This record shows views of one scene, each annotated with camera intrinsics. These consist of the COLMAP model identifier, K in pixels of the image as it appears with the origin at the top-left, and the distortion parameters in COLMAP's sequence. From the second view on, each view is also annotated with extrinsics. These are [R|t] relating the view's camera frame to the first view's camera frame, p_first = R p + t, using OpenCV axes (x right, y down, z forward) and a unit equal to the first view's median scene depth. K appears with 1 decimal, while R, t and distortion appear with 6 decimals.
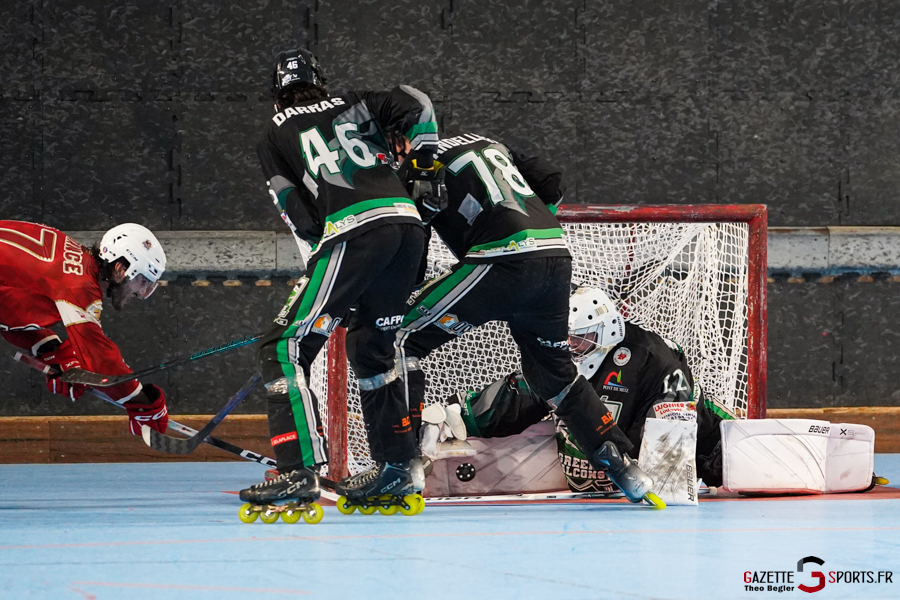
lens RADIAL K [[6645.5, 0, 450.6], [0, 6645.5, 299.3], [0, 0, 1]] dist [-0.228695, 0.000000]
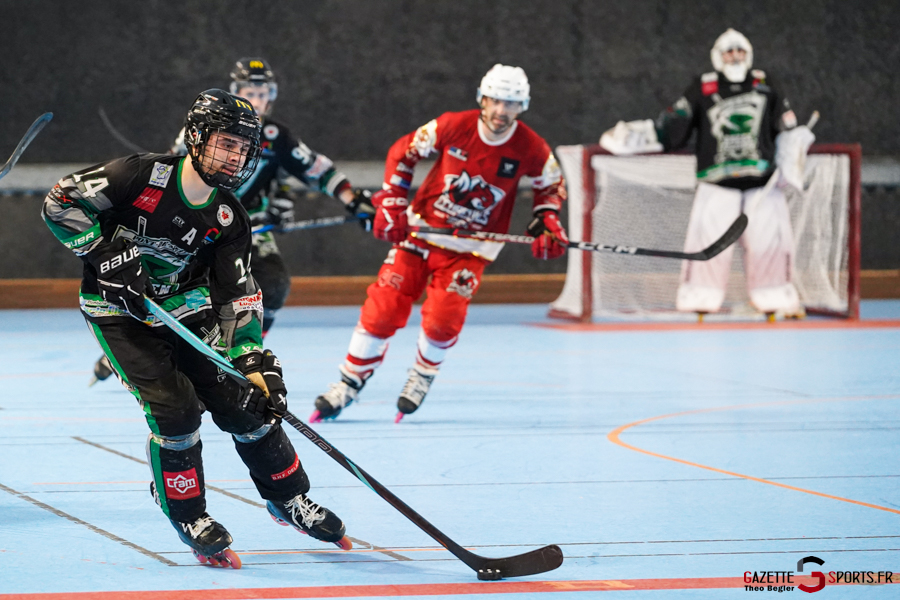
lens RADIAL K [[6172.1, 0, 444.6], [0, 6172.1, 298.7], [0, 0, 1]] dist [0.924552, 0.000000]
pose [[0.999884, -0.001804, -0.015104, -0.030484], [0.002024, 0.999892, 0.014550, 0.000951], [0.015076, -0.014579, 0.999780, -0.492308]]
